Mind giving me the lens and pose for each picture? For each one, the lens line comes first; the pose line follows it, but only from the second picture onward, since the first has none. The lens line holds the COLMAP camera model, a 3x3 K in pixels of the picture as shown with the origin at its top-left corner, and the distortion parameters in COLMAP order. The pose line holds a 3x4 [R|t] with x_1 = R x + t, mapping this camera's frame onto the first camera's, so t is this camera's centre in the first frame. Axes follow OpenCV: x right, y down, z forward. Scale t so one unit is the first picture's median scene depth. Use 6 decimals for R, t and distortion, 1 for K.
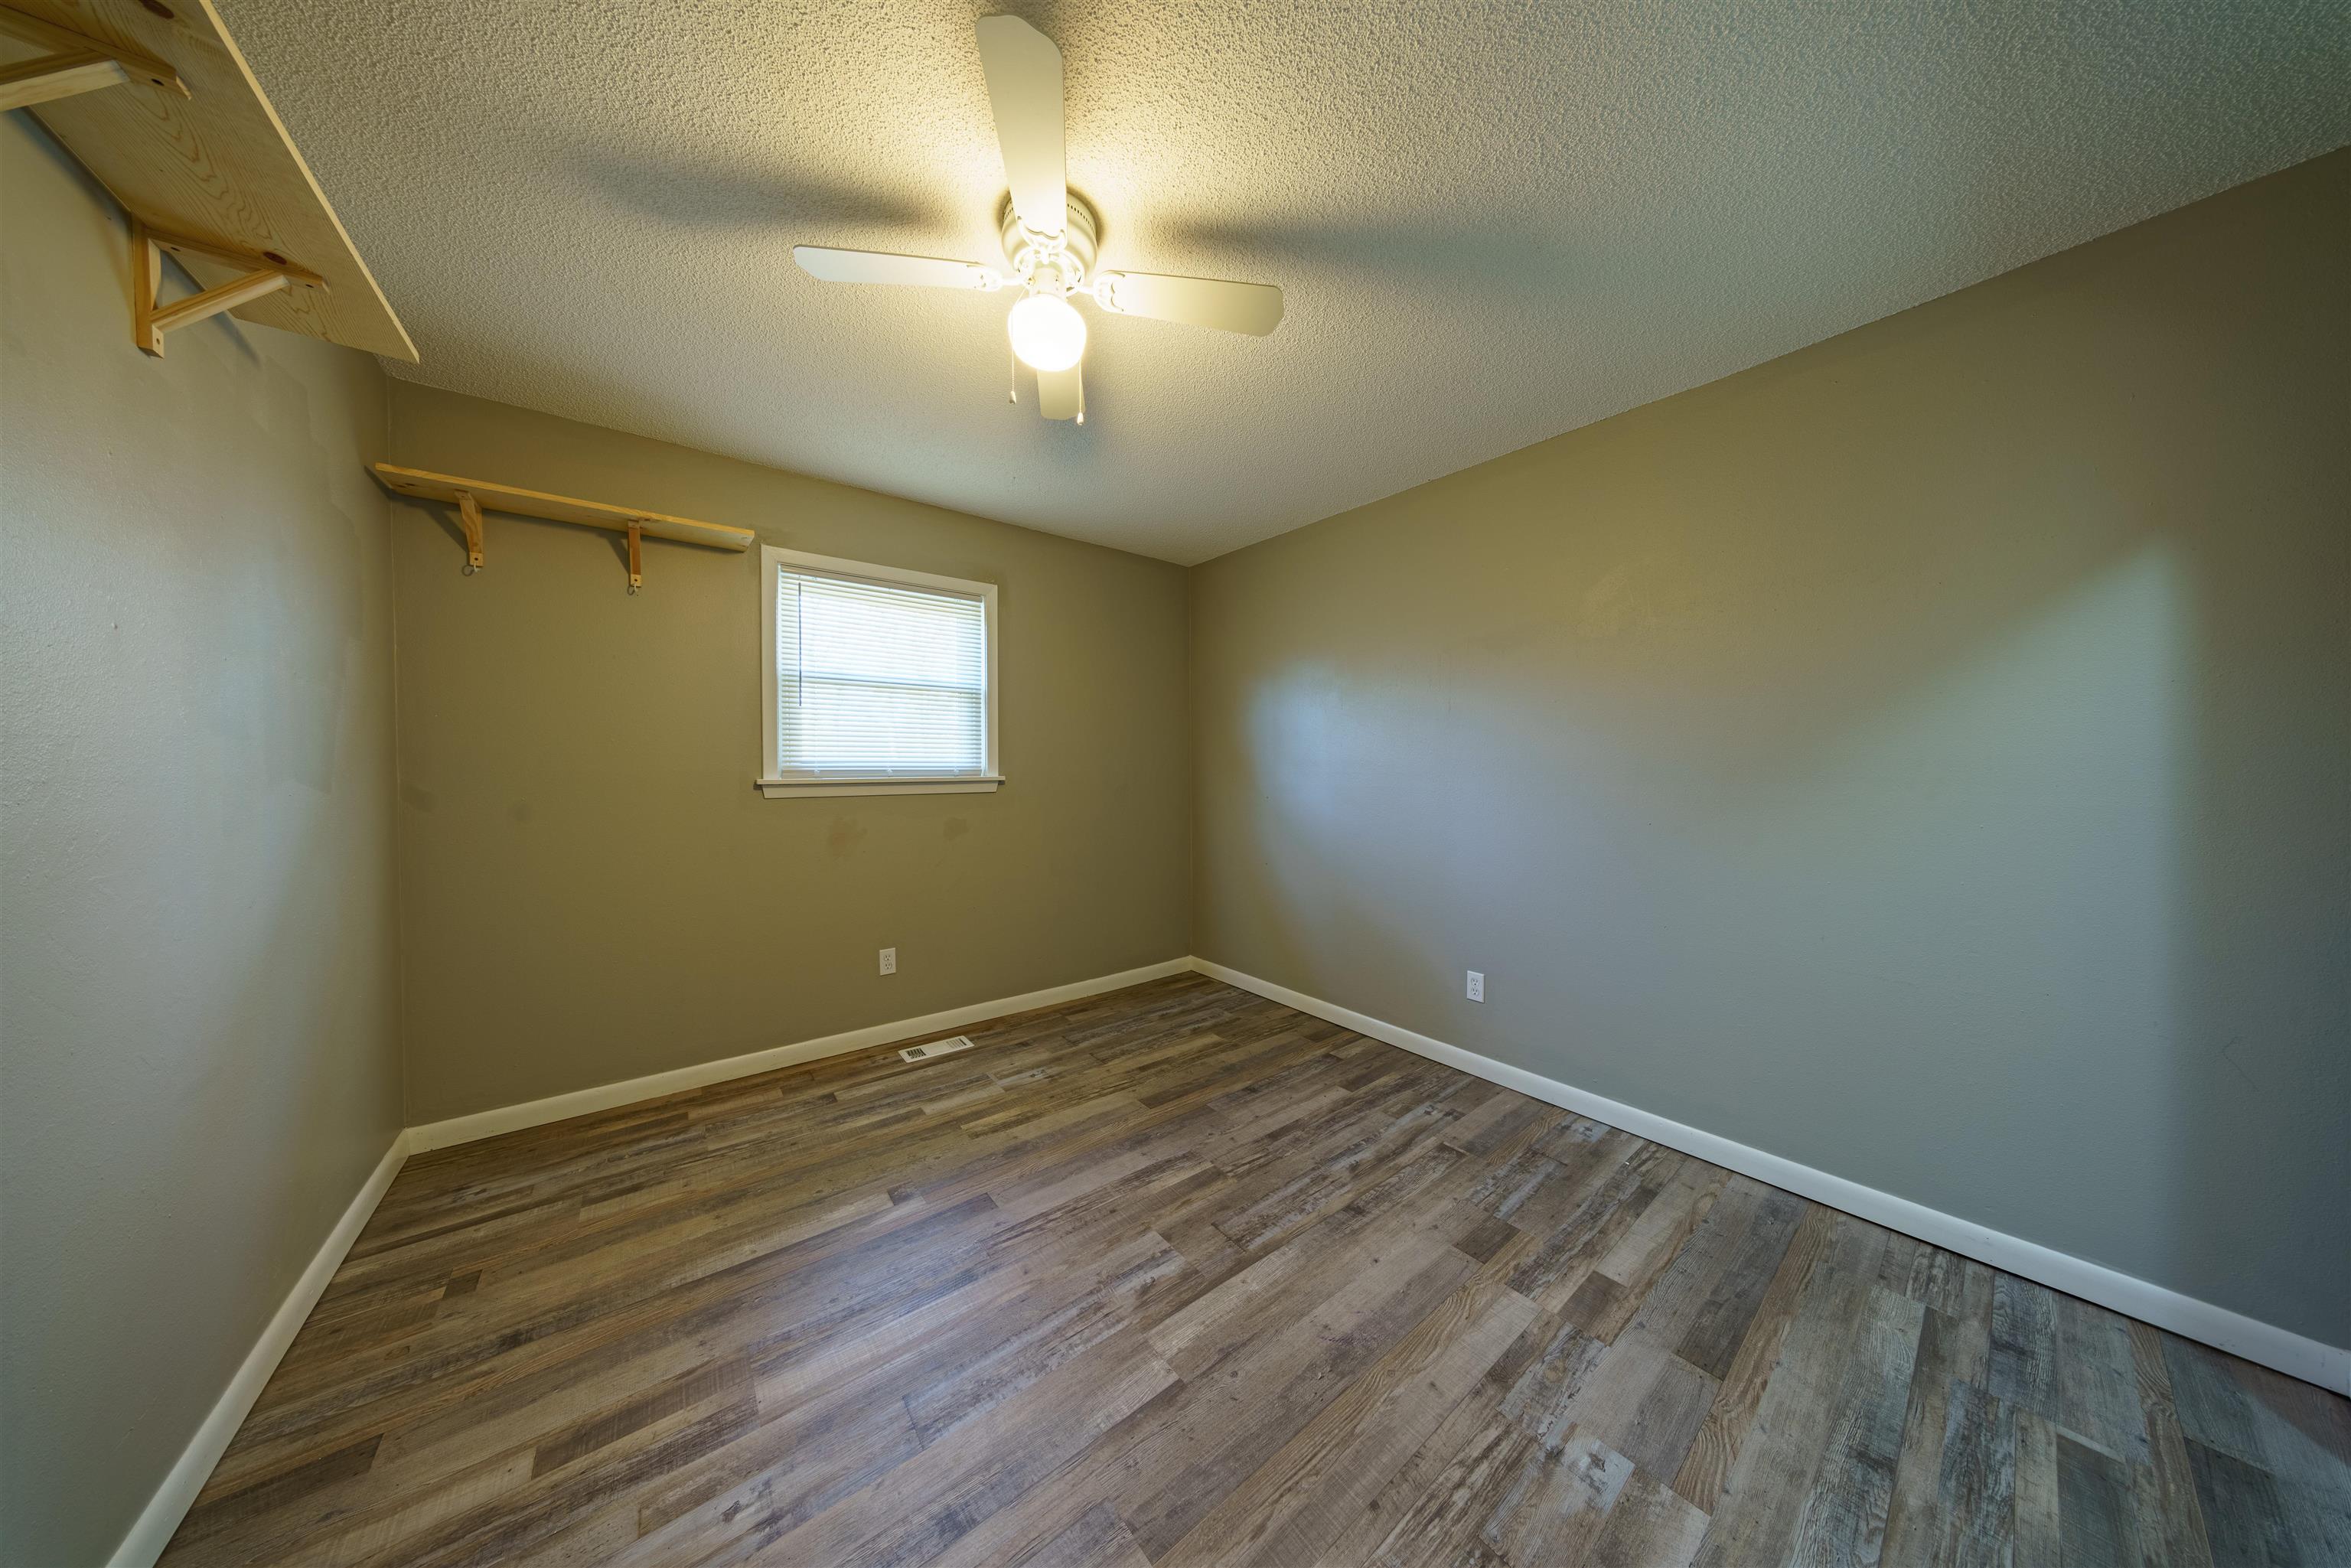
lens RADIAL K [[669.0, 0, 1174.1], [0, 669.0, 777.8], [0, 0, 1]] dist [-0.002655, 0.000178]
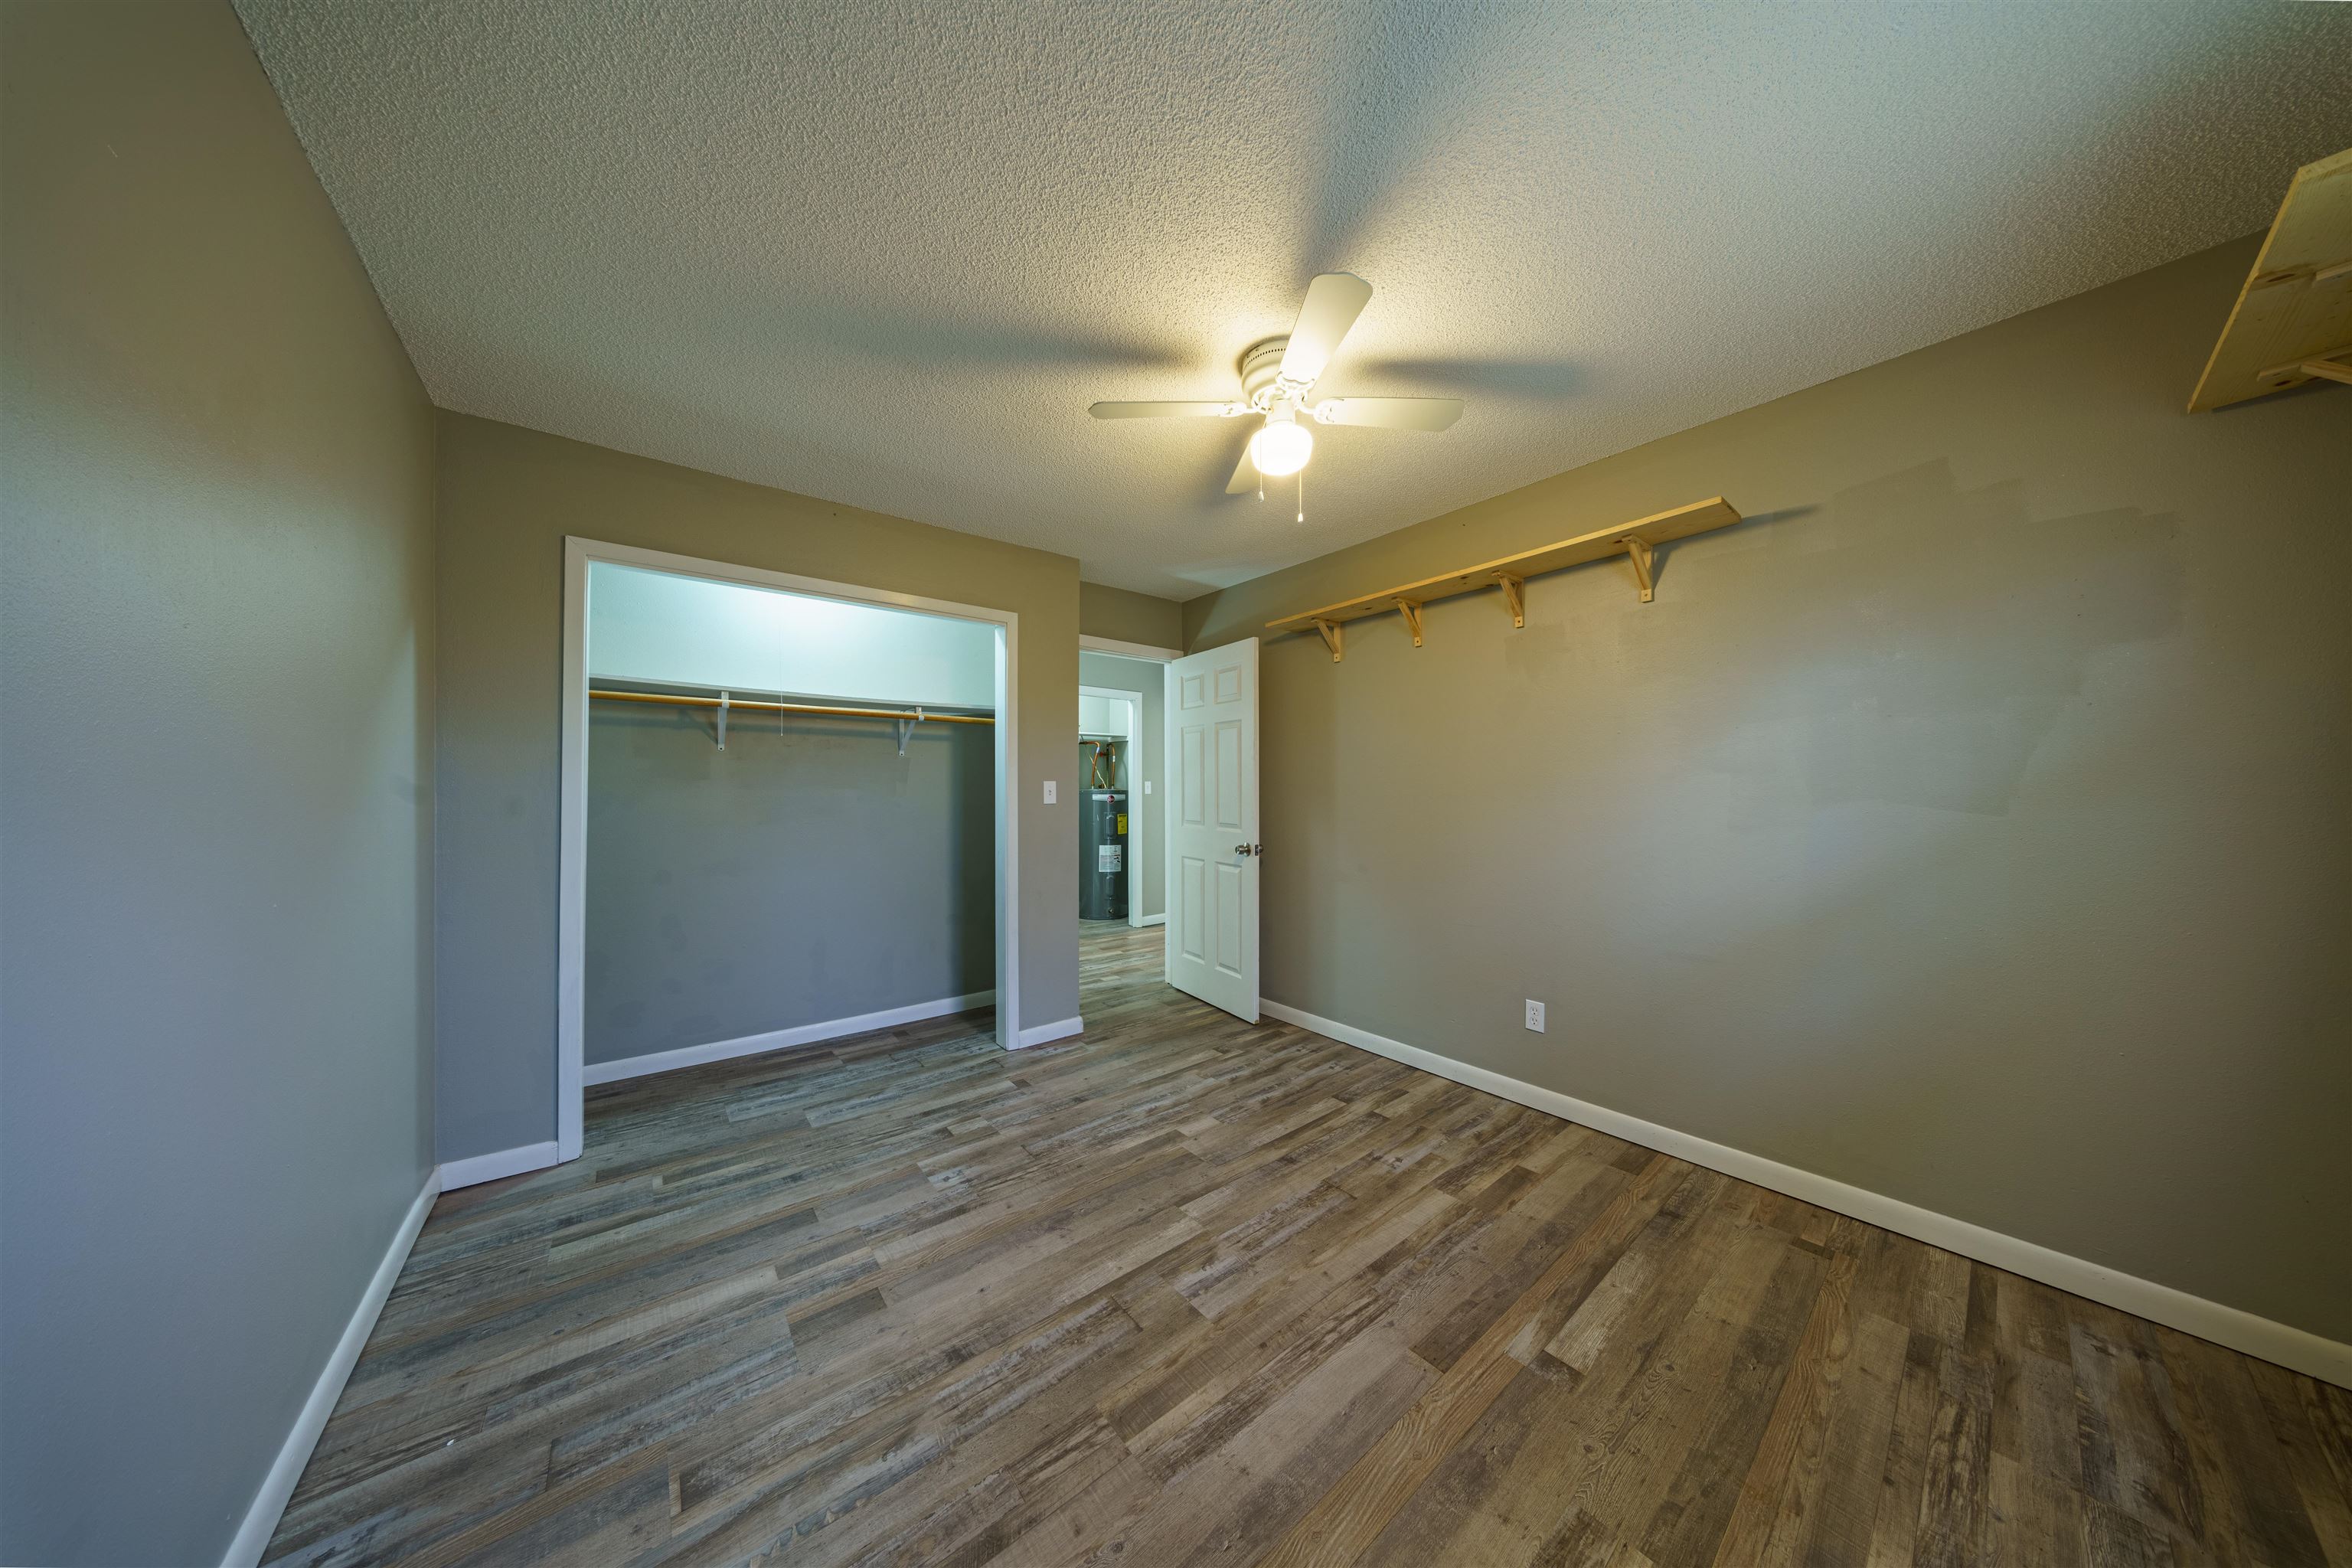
lens RADIAL K [[669.3, 0, 1177.5], [0, 669.3, 782.6], [0, 0, 1]] dist [-0.002655, 0.000178]
pose [[-0.999886, 0.002692, -0.014842, 0.023272], [0.002685, 0.999996, 0.000431, -0.031376], [0.014843, 0.000391, -0.999890, 1.949871]]
